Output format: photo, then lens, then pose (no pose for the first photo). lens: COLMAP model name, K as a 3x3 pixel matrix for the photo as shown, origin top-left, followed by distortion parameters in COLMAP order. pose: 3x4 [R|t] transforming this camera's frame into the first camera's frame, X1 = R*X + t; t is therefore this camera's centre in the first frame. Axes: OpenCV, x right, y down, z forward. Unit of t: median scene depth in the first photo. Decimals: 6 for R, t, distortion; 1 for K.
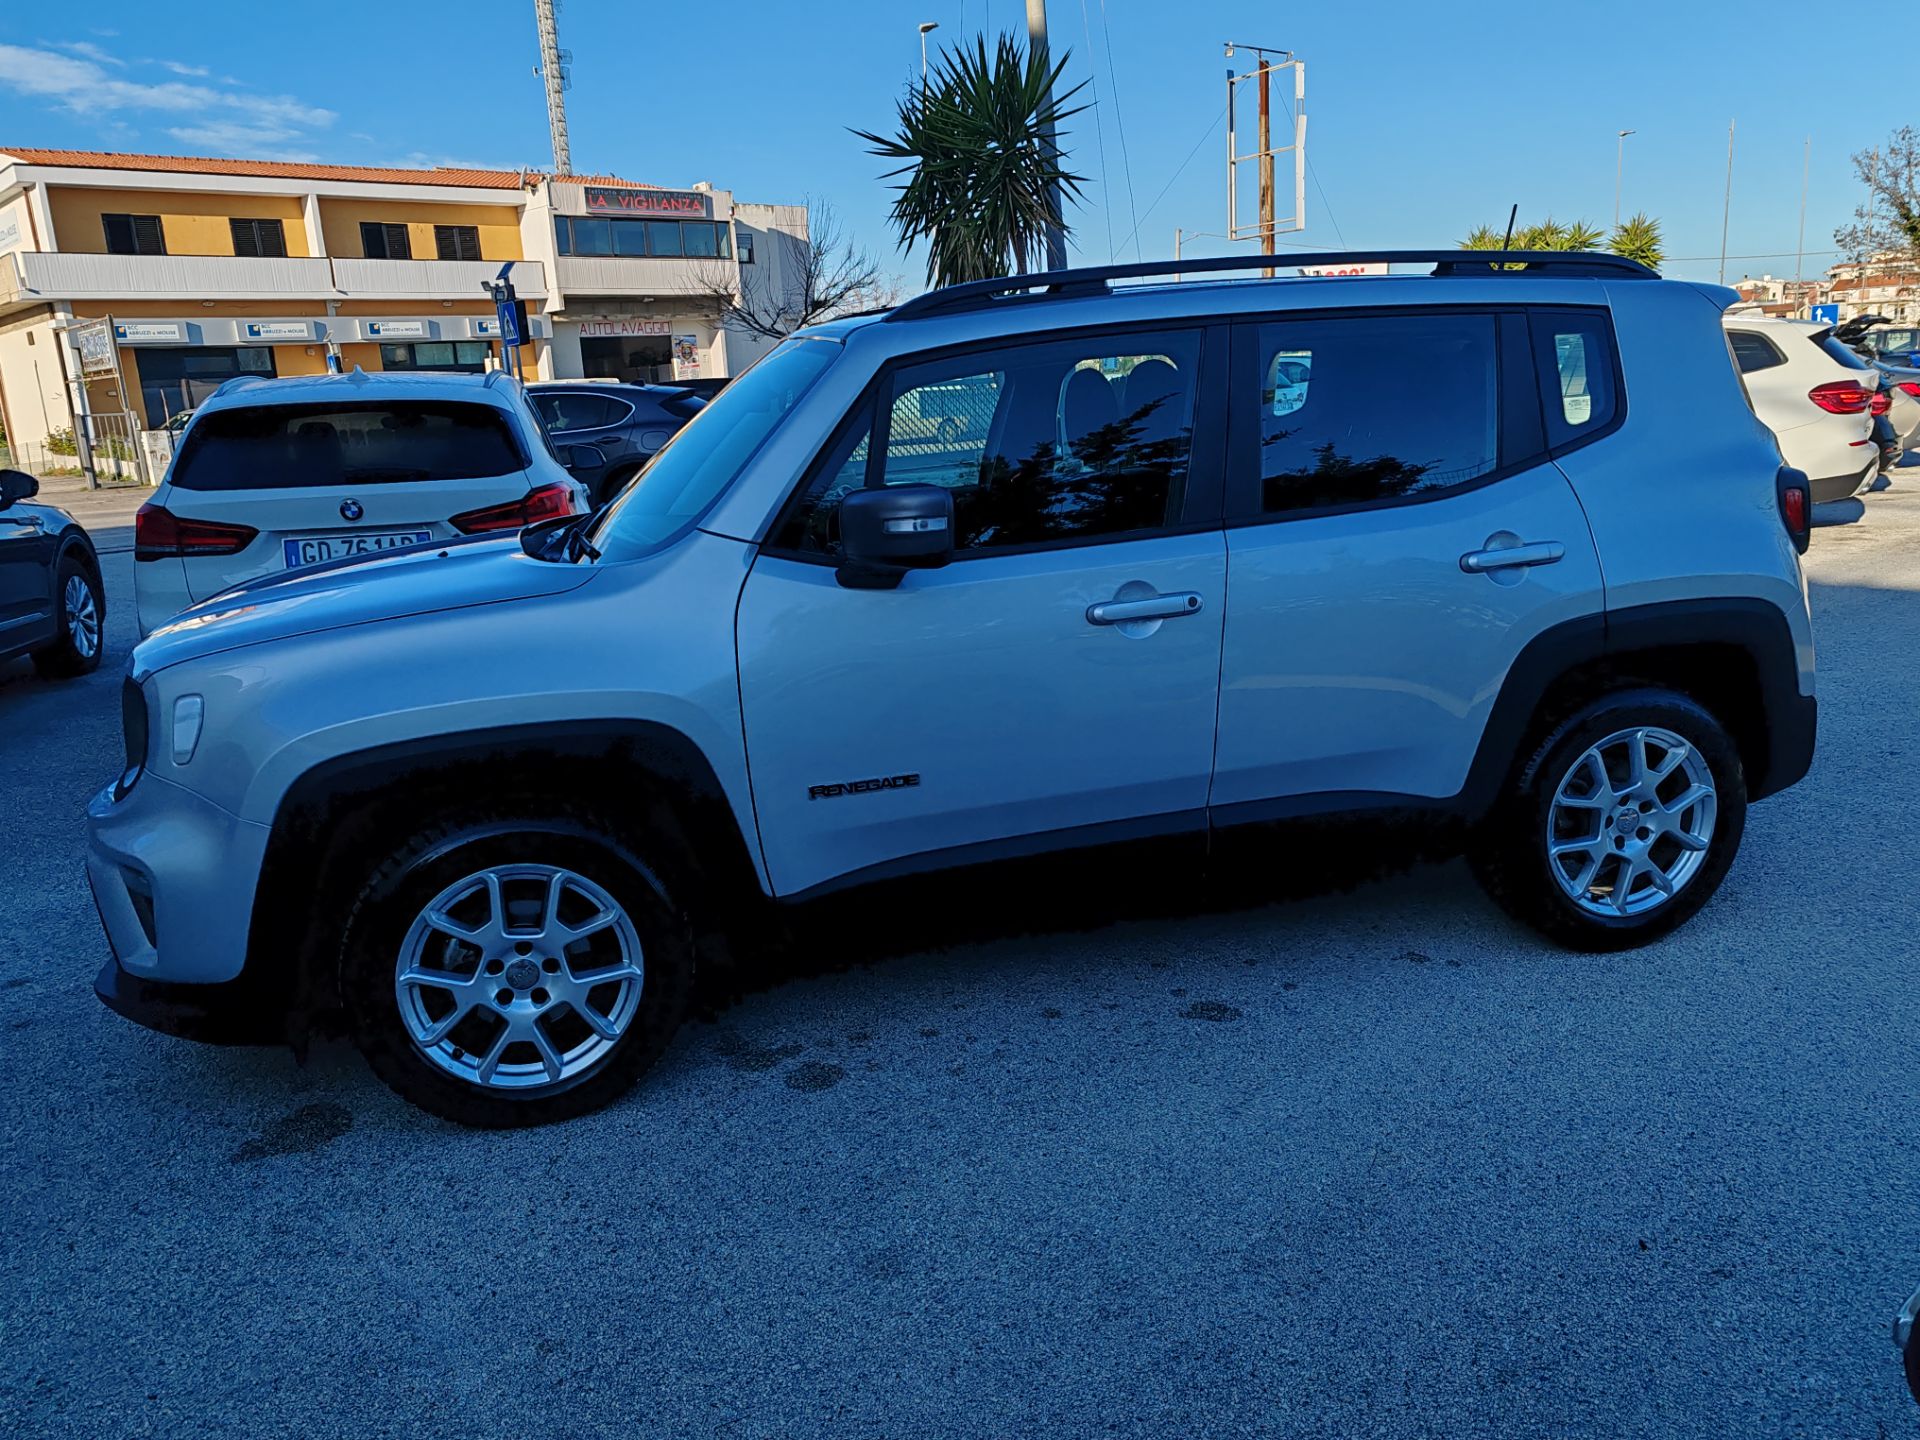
lens RADIAL K [[1489.4, 0, 945.3], [0, 1489.4, 706.2], [0, 0, 1]] dist [0.033797, -0.009955]
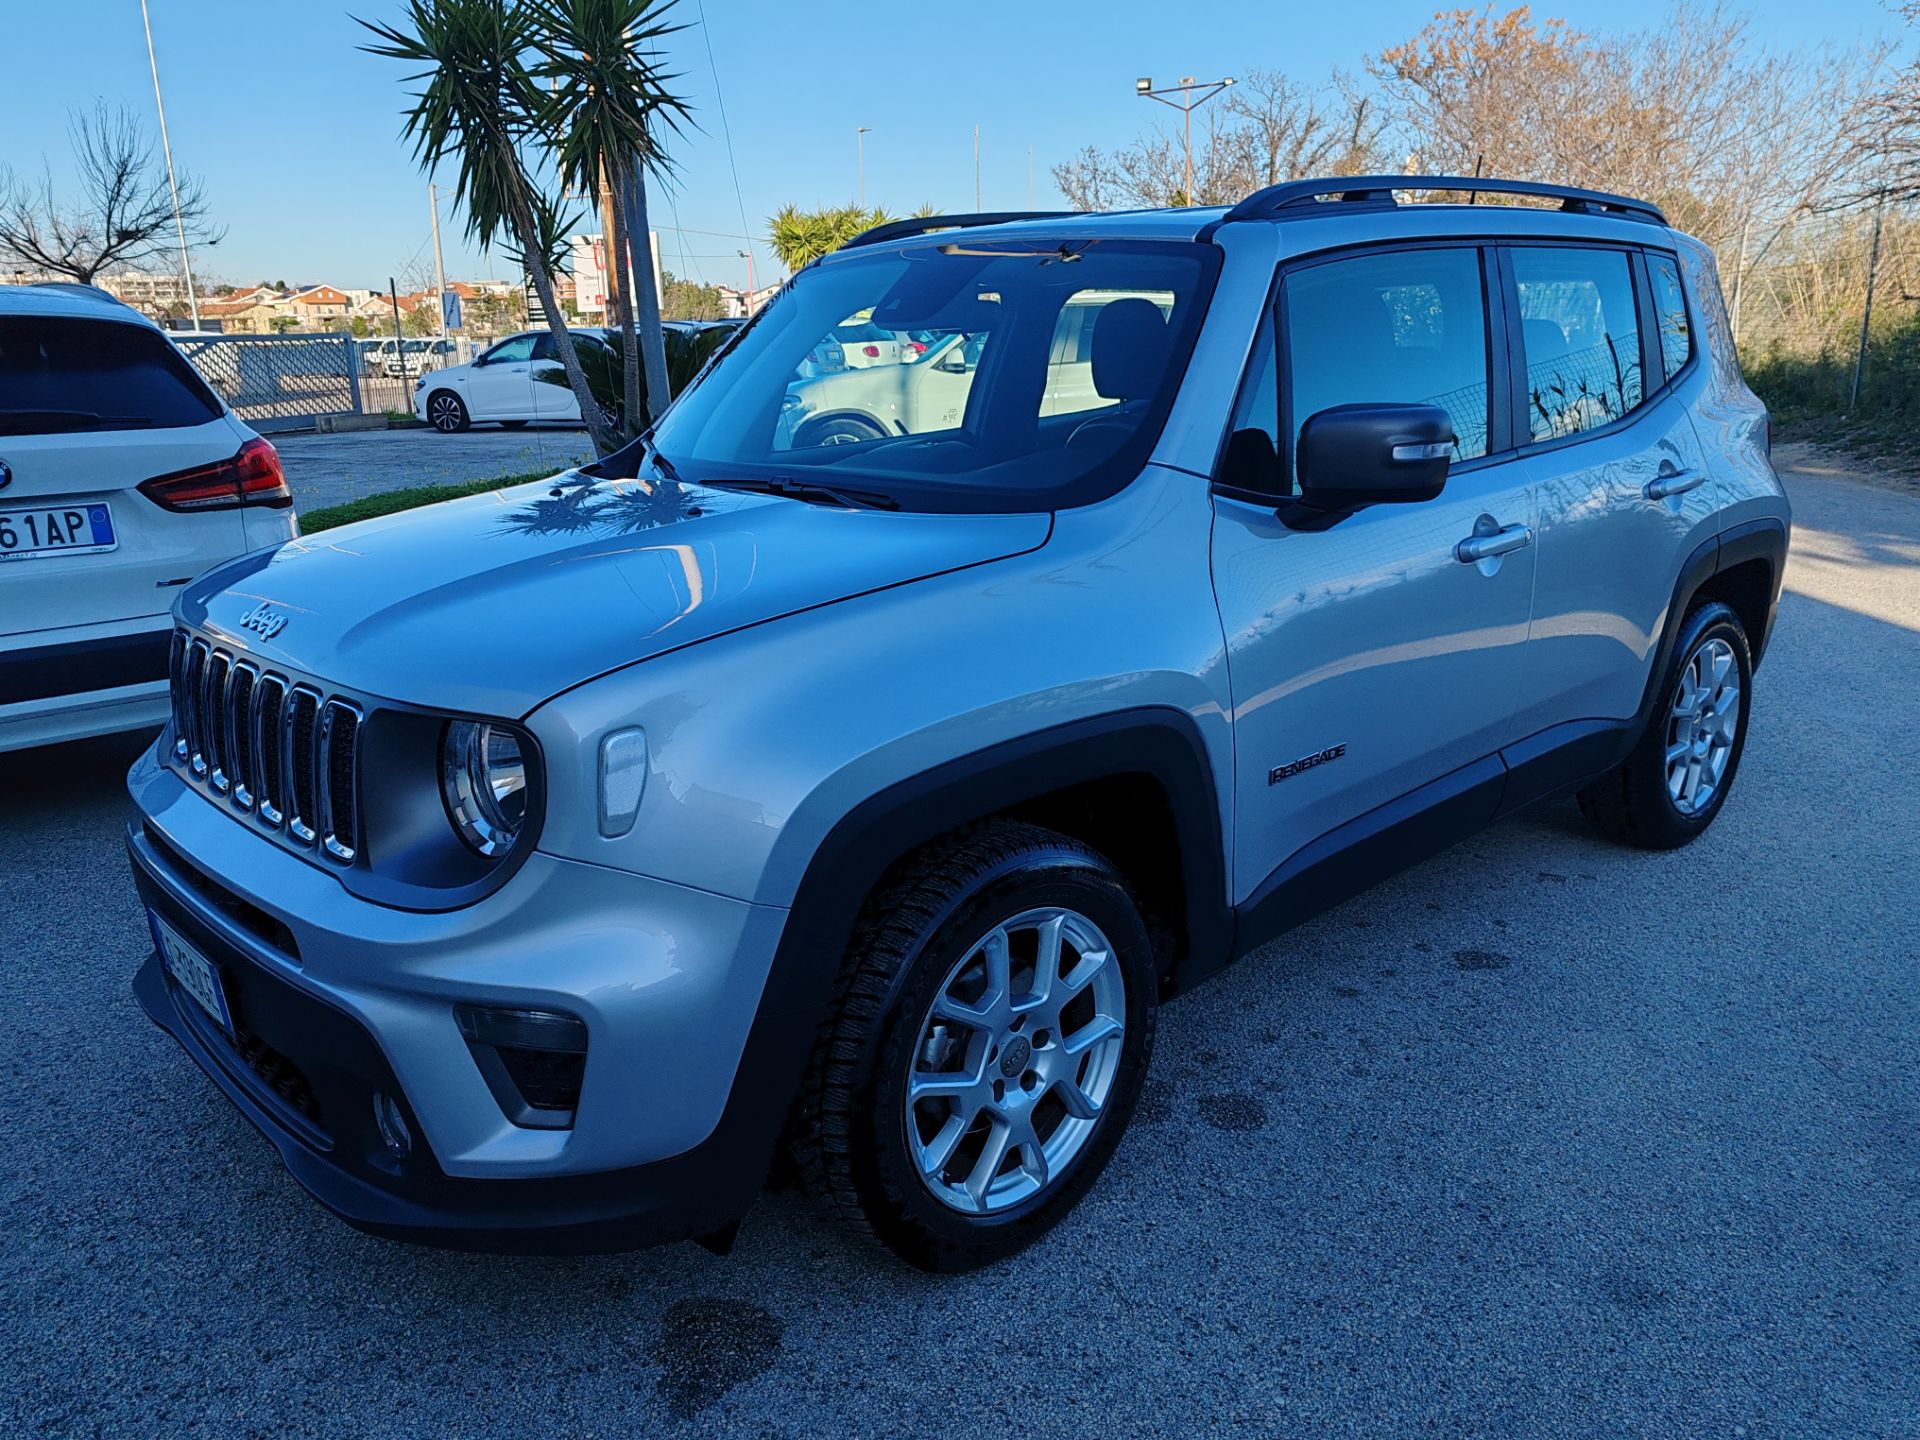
lens RADIAL K [[1489.4, 0, 961.3], [0, 1489.4, 713.2], [0, 0, 1]] dist [0.033797, -0.009955]
pose [[0.876228, -0.092756, 0.472886, -0.563068], [0.082670, 0.995686, 0.042120, -0.024467], [-0.474753, 0.002187, 0.880116, 0.301137]]
